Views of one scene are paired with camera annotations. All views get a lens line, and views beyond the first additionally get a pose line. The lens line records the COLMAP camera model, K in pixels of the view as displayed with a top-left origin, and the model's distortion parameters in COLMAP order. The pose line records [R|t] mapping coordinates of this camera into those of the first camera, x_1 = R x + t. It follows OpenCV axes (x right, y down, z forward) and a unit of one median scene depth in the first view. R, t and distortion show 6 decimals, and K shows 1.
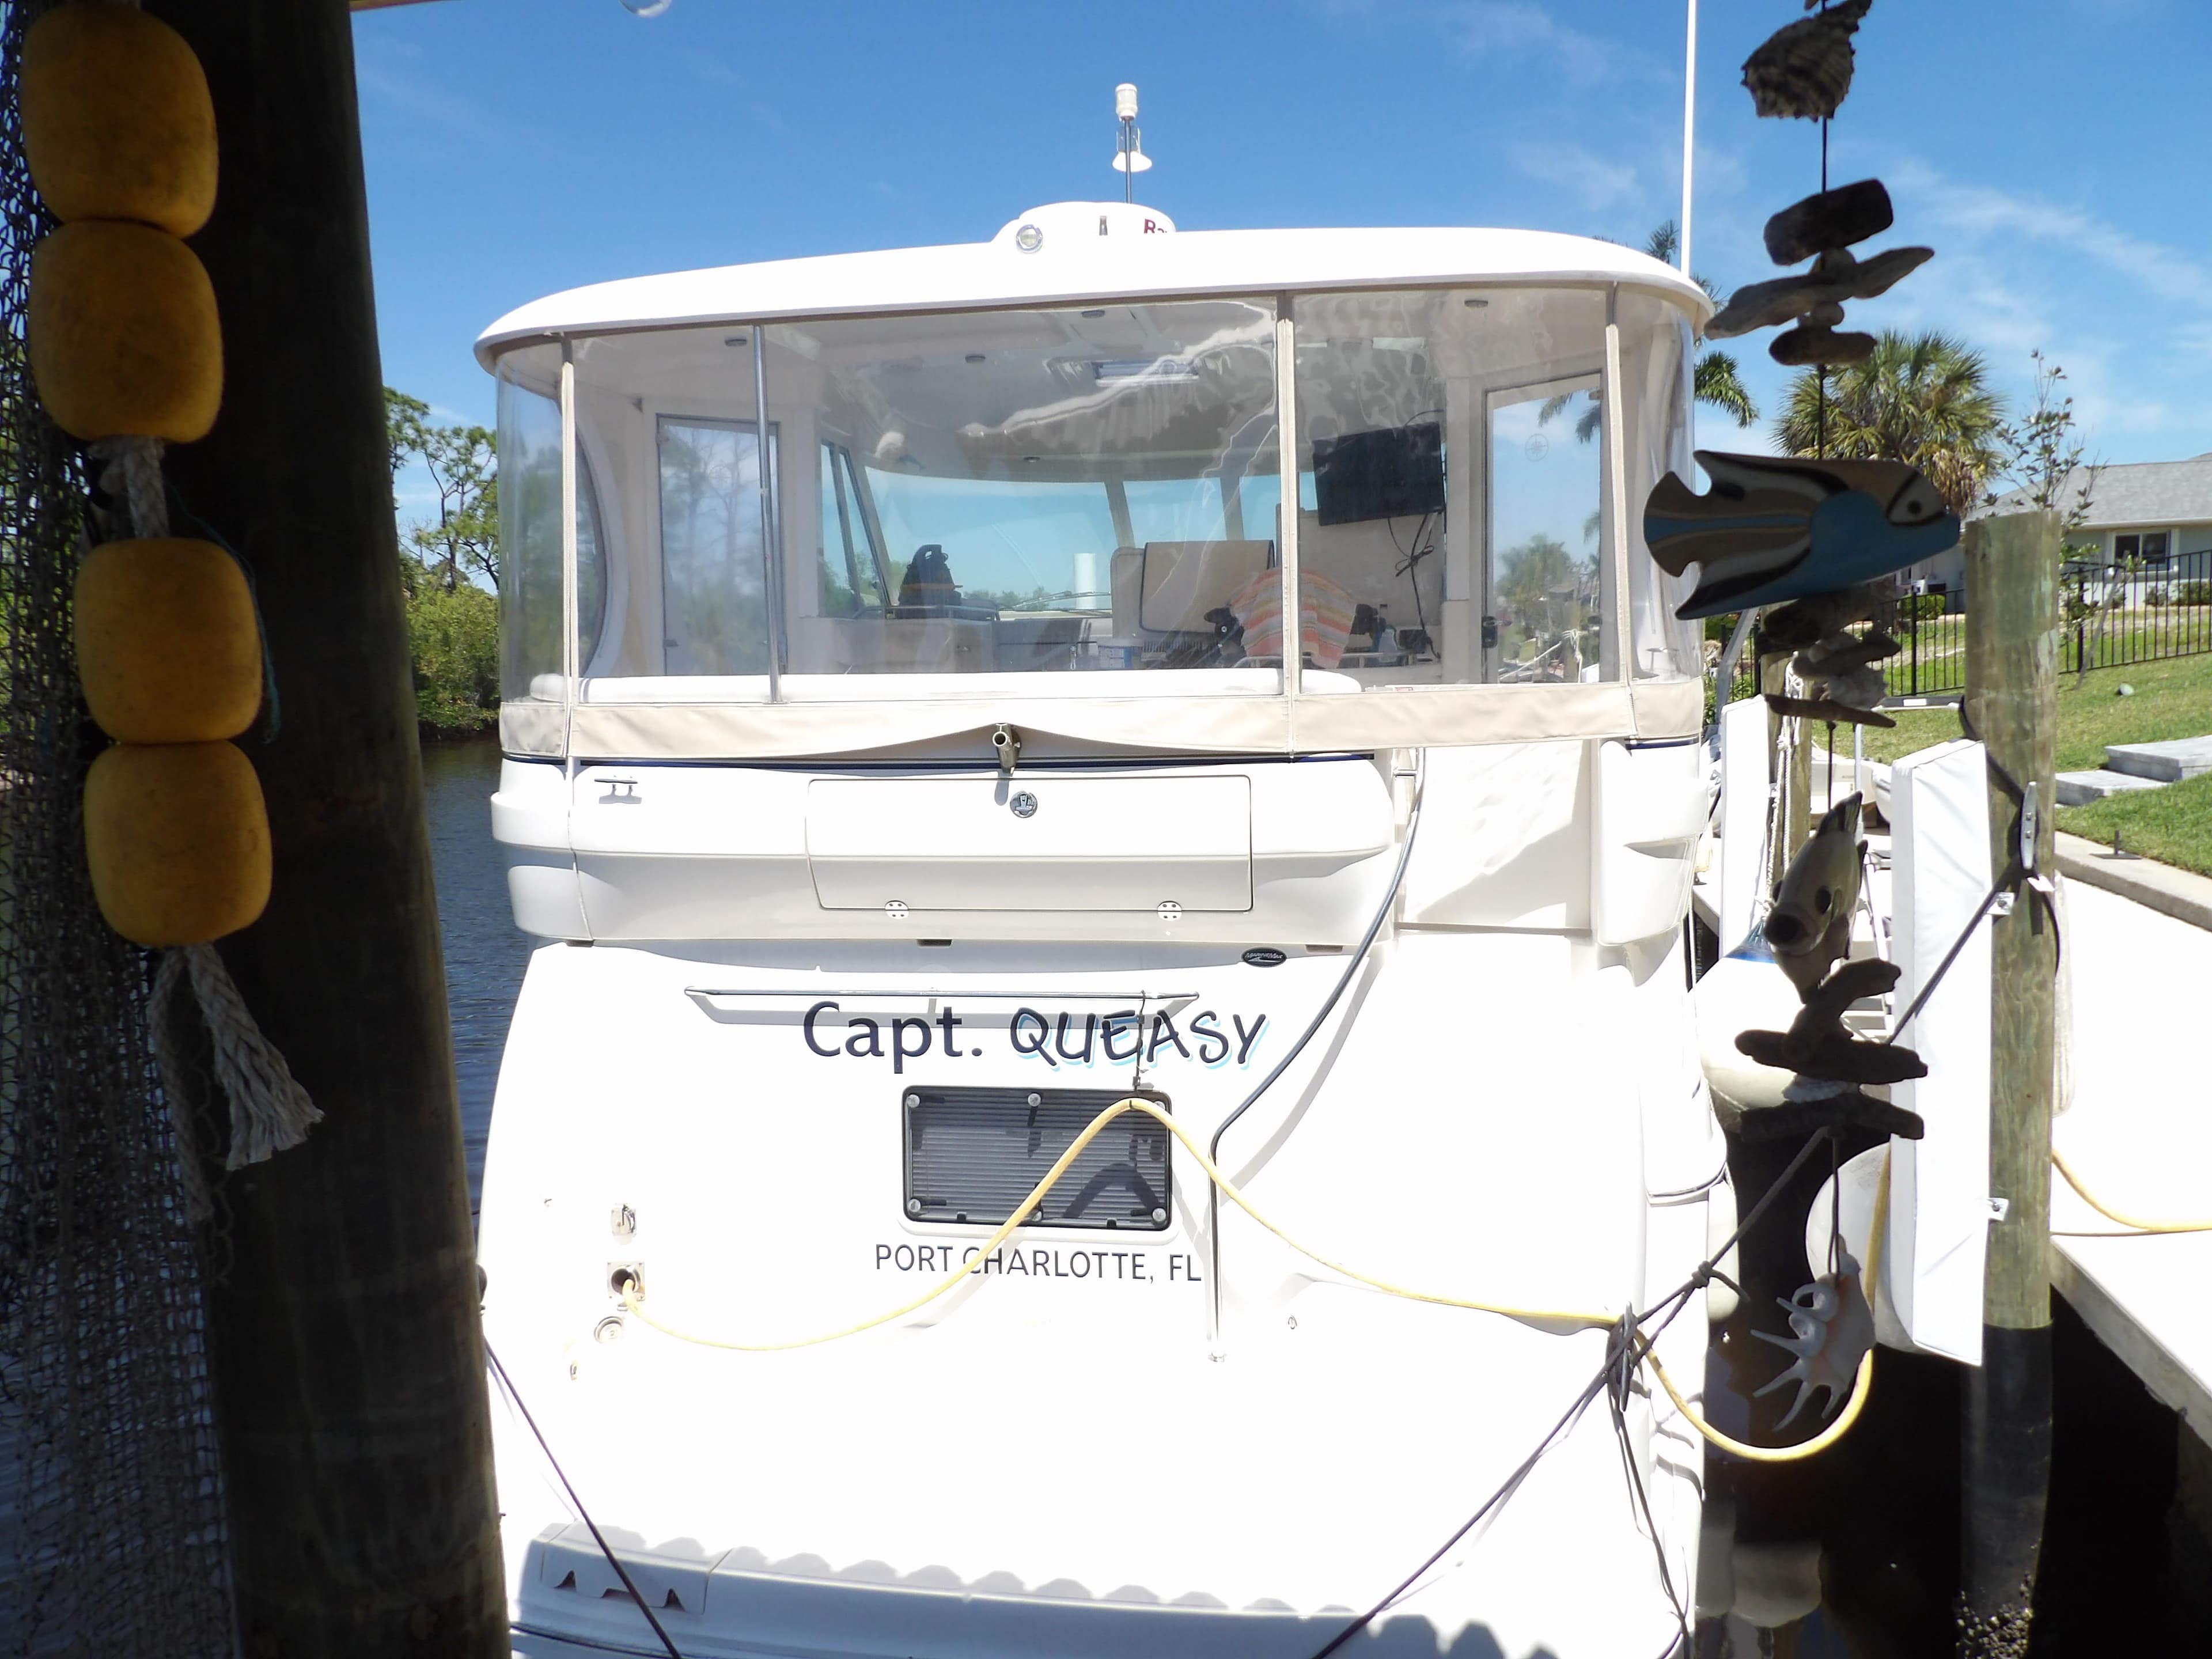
lens RADIAL K [[1591.8, 0, 1097.9], [0, 1591.8, 809.4], [0, 0, 1]] dist [-0.000339, 0.030564]
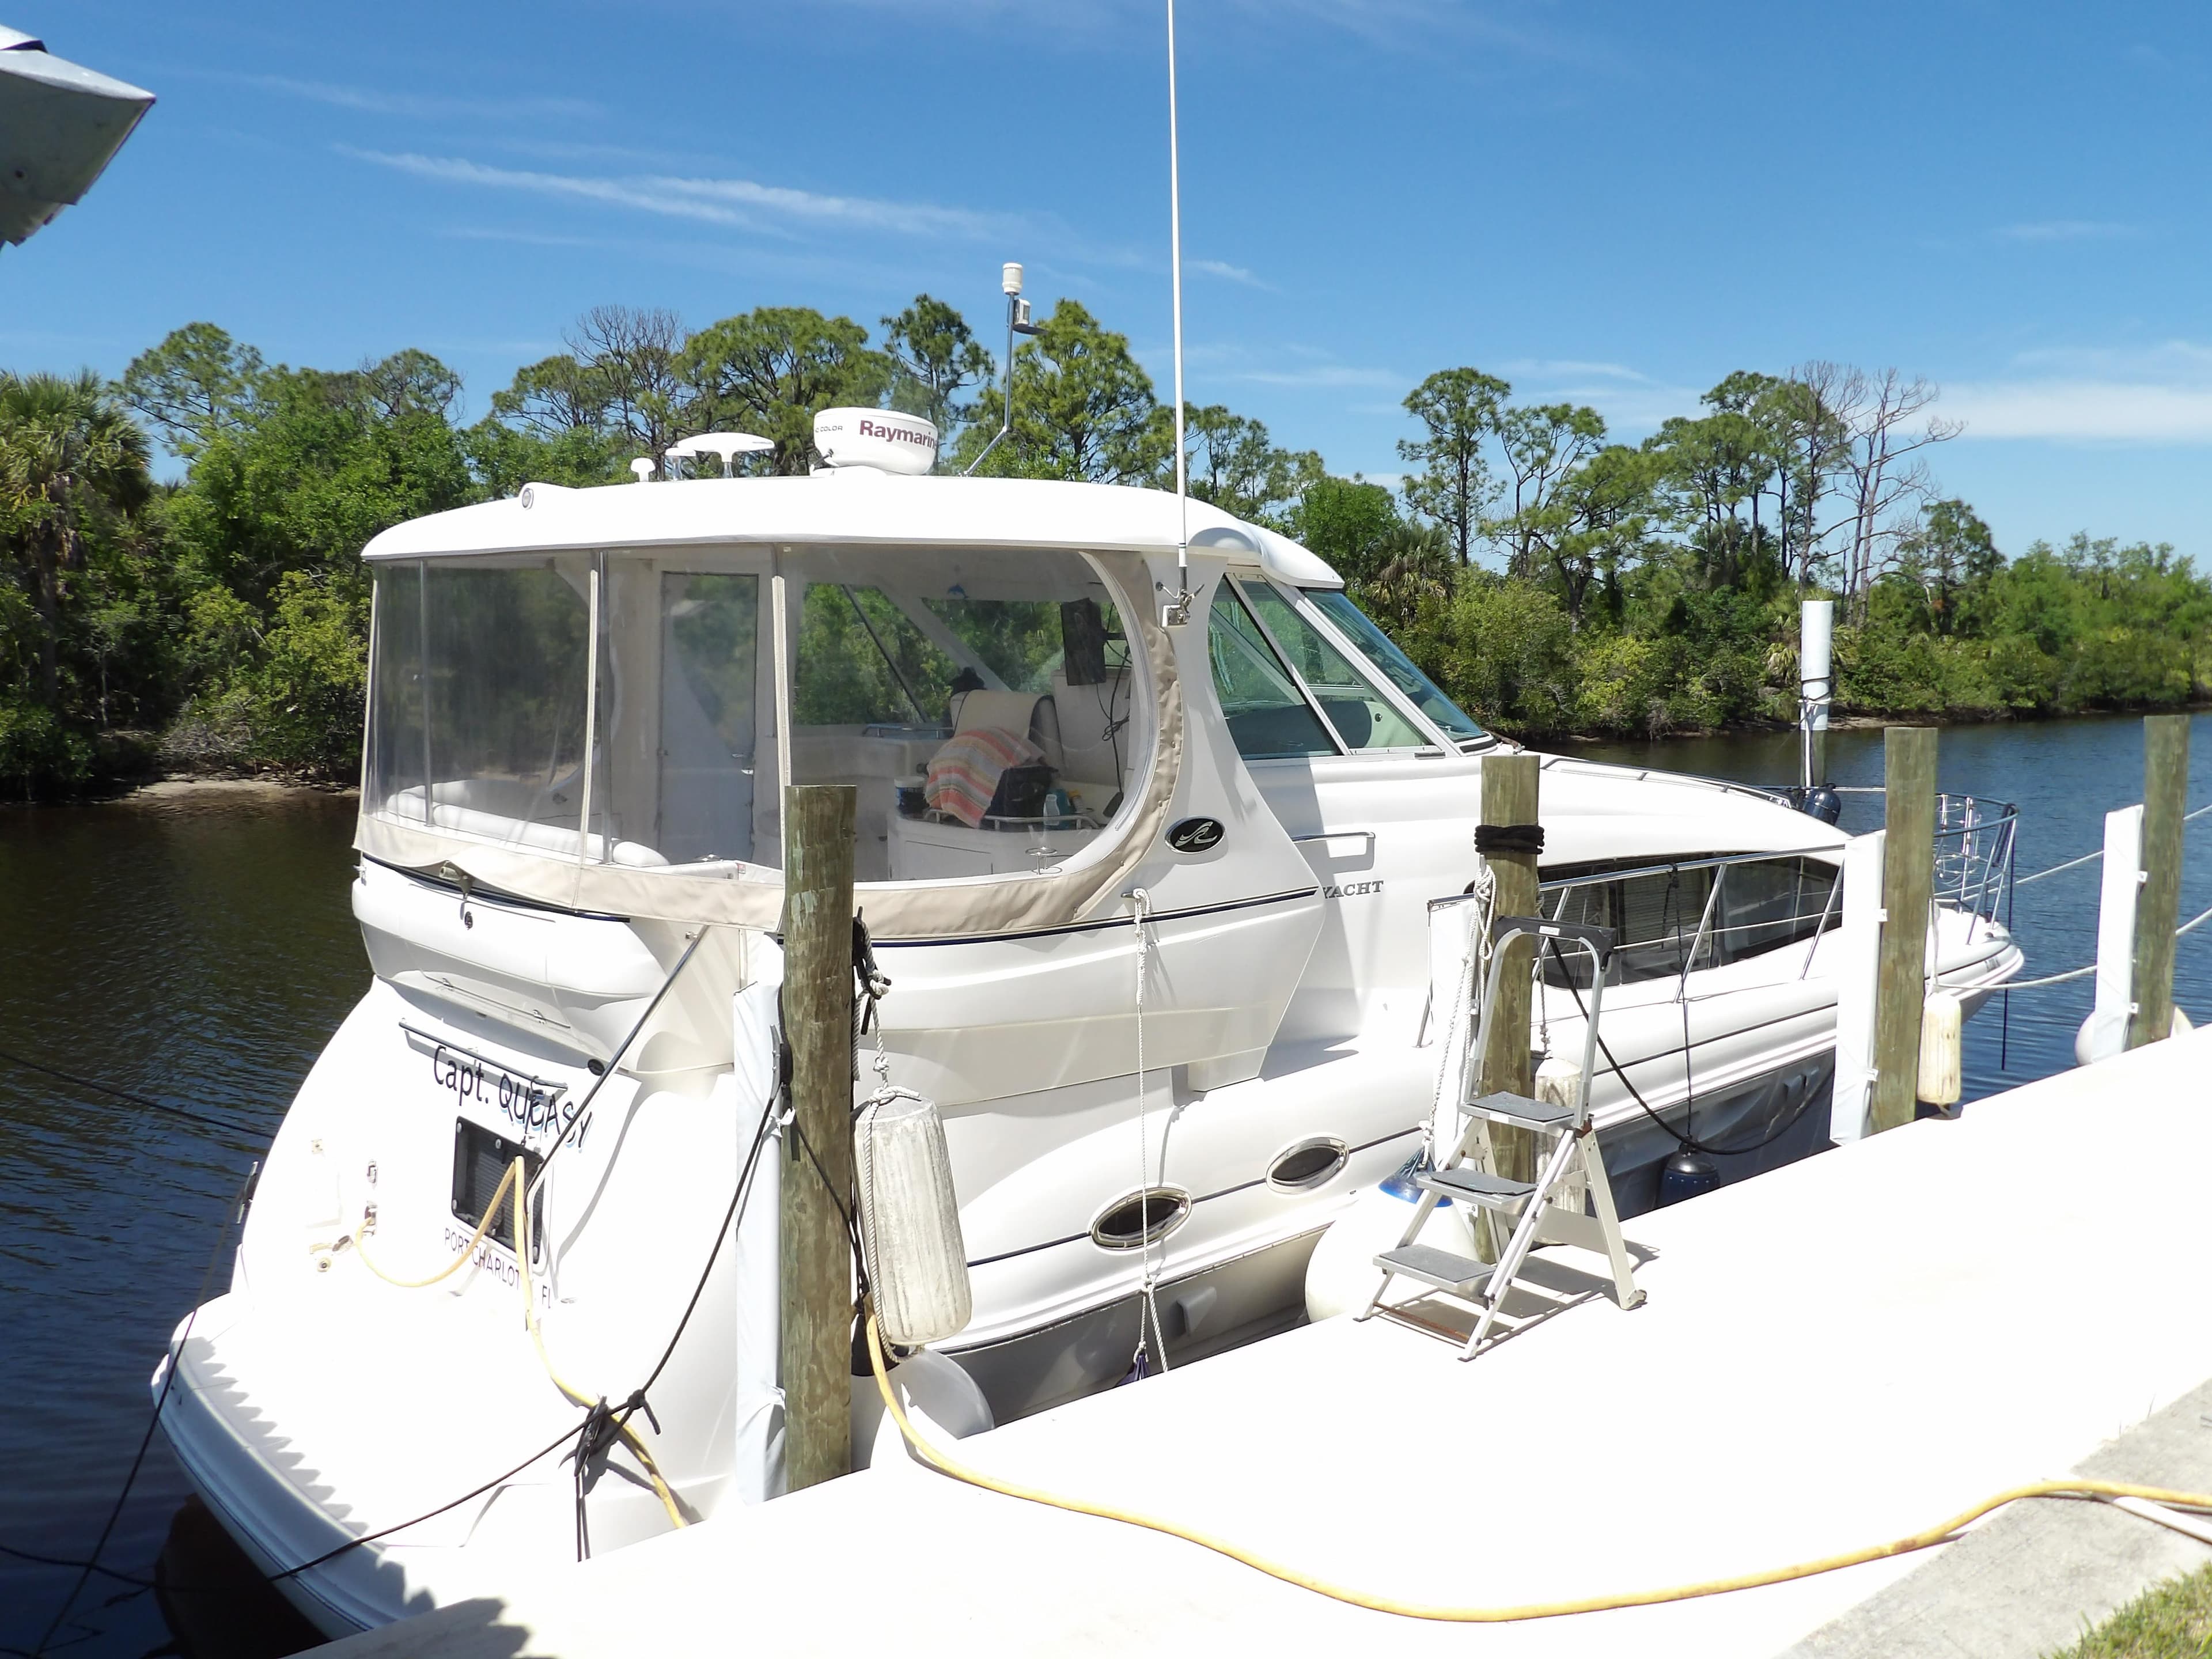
lens RADIAL K [[1844.4, 0, 1021.7], [0, 1844.4, 833.0], [0, 0, 1]] dist [0.001894, 0.219719]
pose [[0.766006, 0.101878, -0.634710, 1.236407], [-0.099735, 0.994241, 0.039221, -0.177049], [0.635050, 0.033259, 0.771755, 0.080683]]
